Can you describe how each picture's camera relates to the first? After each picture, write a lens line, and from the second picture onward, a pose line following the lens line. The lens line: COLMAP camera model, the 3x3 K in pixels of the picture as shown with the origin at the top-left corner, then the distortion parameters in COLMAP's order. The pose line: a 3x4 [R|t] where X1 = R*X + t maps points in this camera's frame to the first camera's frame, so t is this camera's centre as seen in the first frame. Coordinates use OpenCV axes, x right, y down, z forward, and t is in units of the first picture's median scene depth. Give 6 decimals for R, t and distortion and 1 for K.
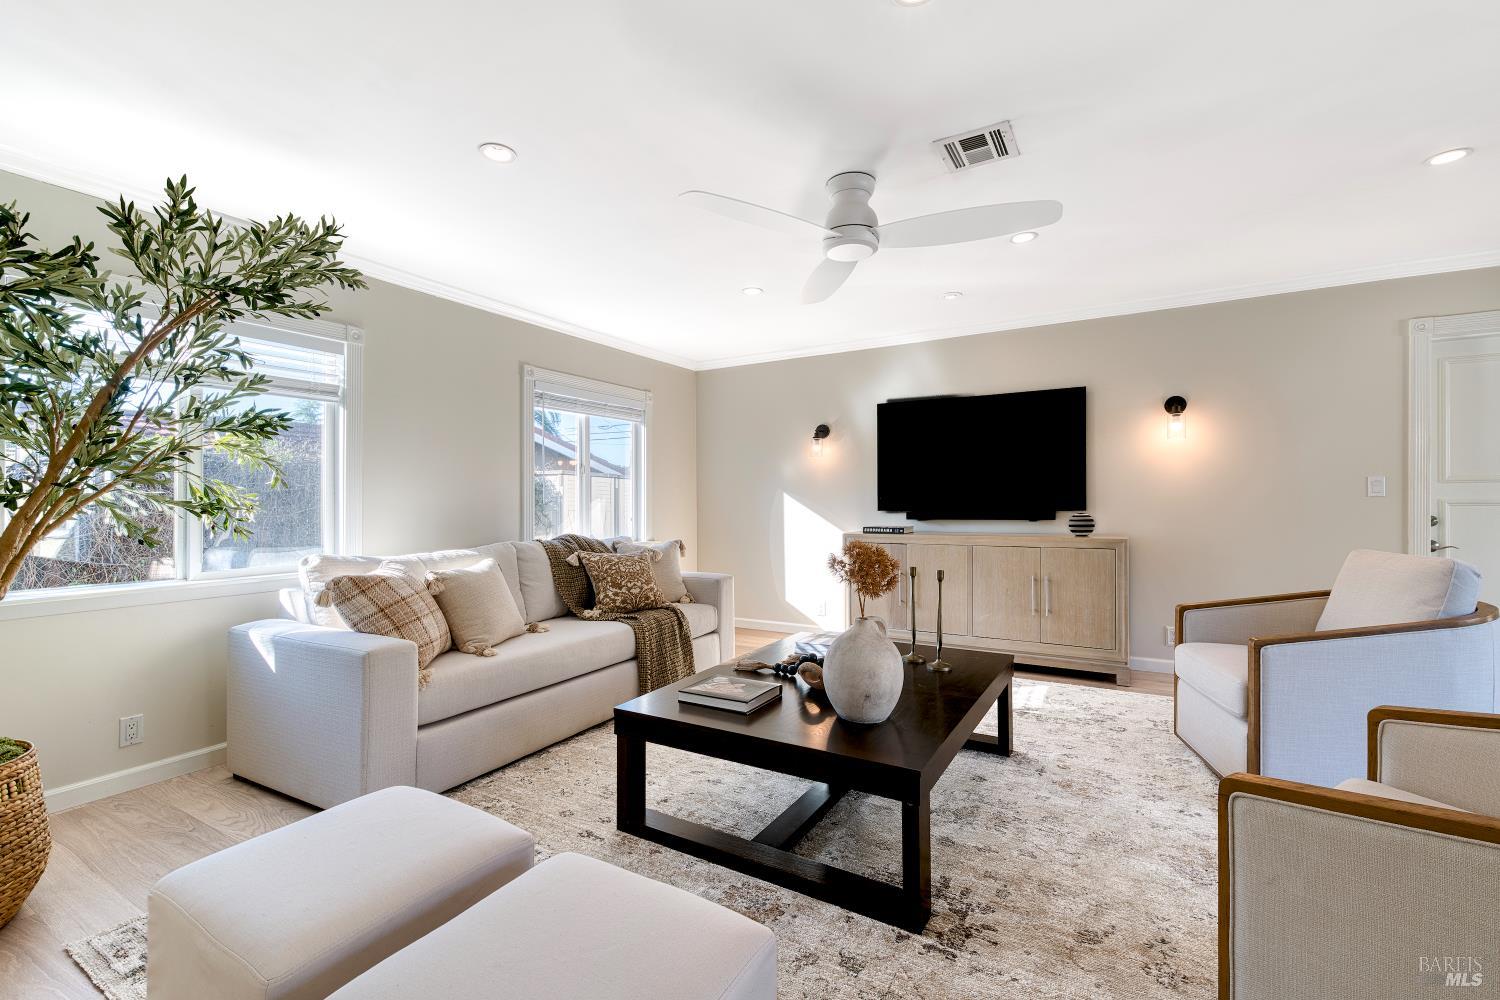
lens RADIAL K [[657.6, 0, 751.2], [0, 657.6, 499.0], [0, 0, 1]] dist [0.000502, -0.002134]
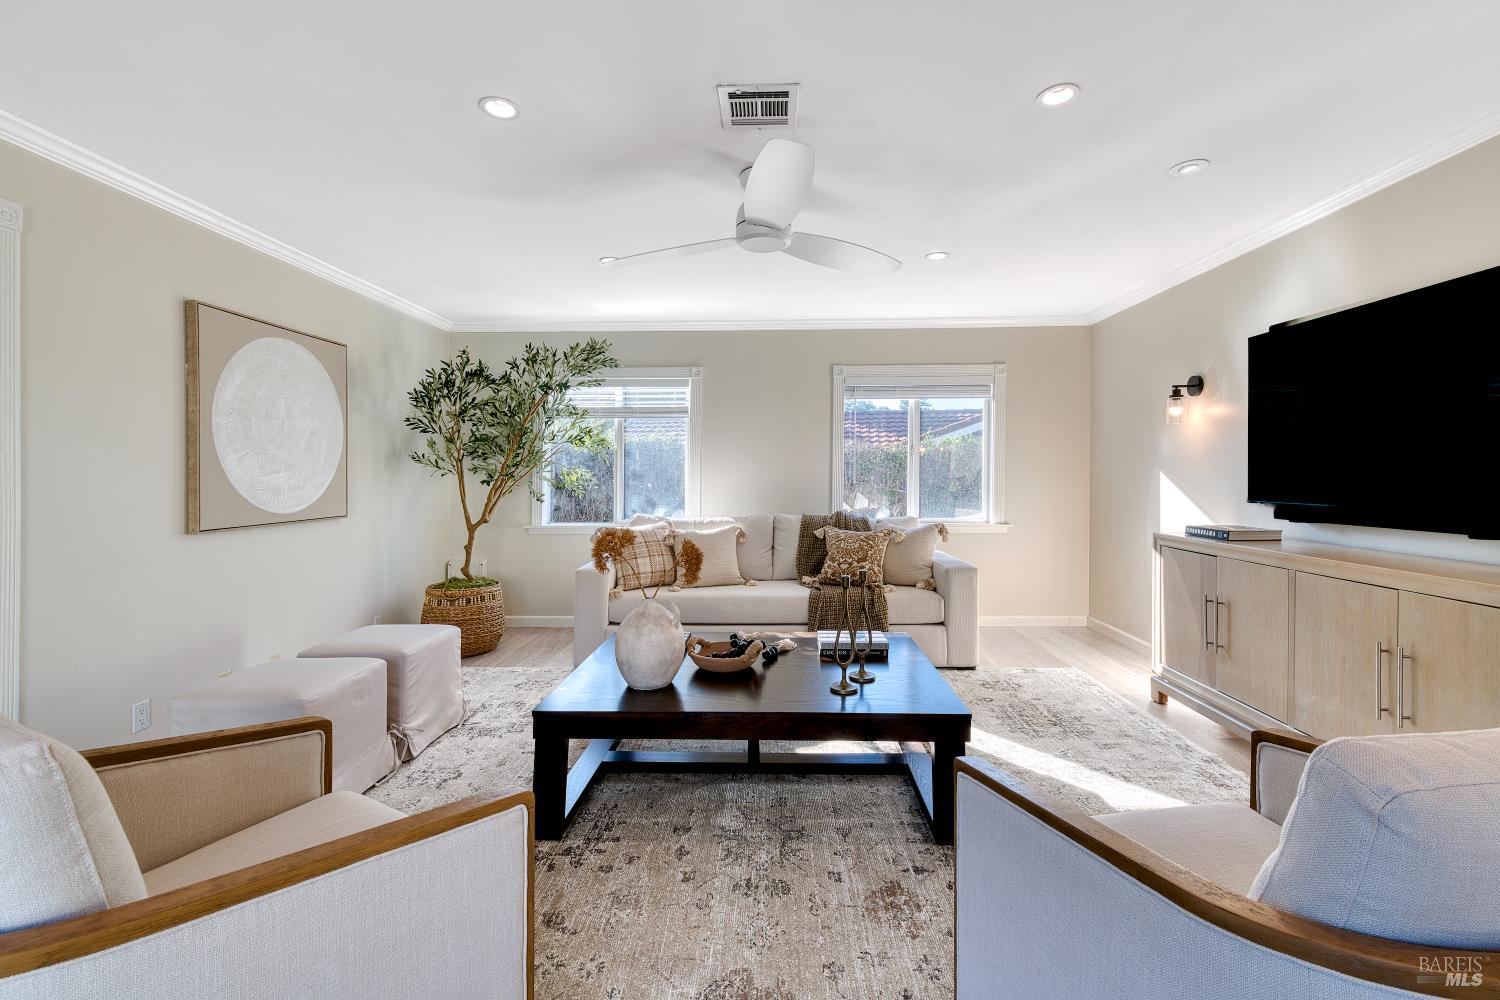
lens RADIAL K [[657.6, 0, 753.7], [0, 657.6, 472.9], [0, 0, 1]] dist [0.000502, -0.002134]
pose [[0.466326, 0.003772, -0.884605, 0.637999], [0.003541, 0.999975, 0.006131, -0.019537], [0.884606, -0.005992, 0.466301, 0.321181]]
